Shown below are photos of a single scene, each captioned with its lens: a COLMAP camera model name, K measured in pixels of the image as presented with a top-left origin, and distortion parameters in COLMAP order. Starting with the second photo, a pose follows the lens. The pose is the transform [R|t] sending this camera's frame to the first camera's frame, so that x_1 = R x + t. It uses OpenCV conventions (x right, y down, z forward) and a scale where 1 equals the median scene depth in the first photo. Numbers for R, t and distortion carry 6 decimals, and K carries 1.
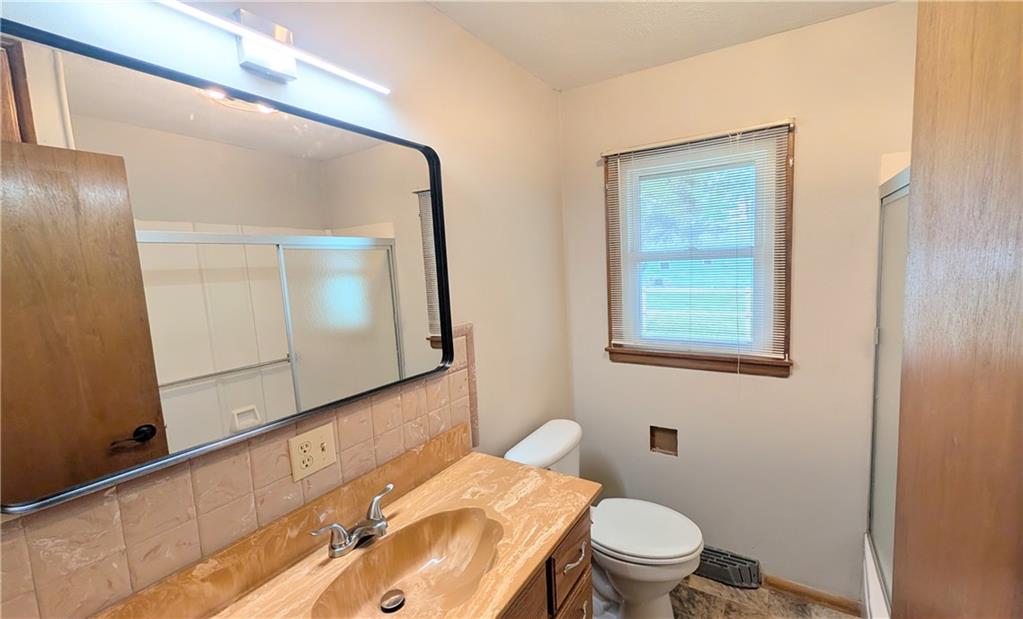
lens RADIAL K [[410.4, 0, 536.7], [0, 410.4, 307.4], [0, 0, 1]] dist [0.000997, 0.000262]
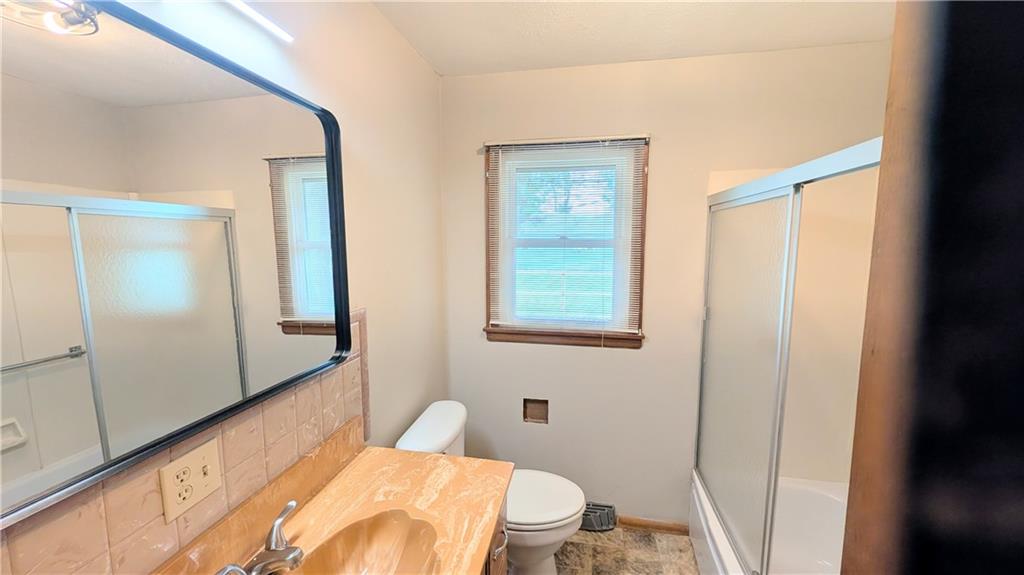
lens RADIAL K [[385.8, 0, 509.5], [0, 385.8, 286.1], [0, 0, 1]] dist [0.000970, -0.000080]
pose [[0.943489, 0.003548, 0.331384, -0.124871], [-0.002873, 0.999993, -0.002524, -0.008298], [-0.331391, 0.001429, 0.943492, 0.061275]]
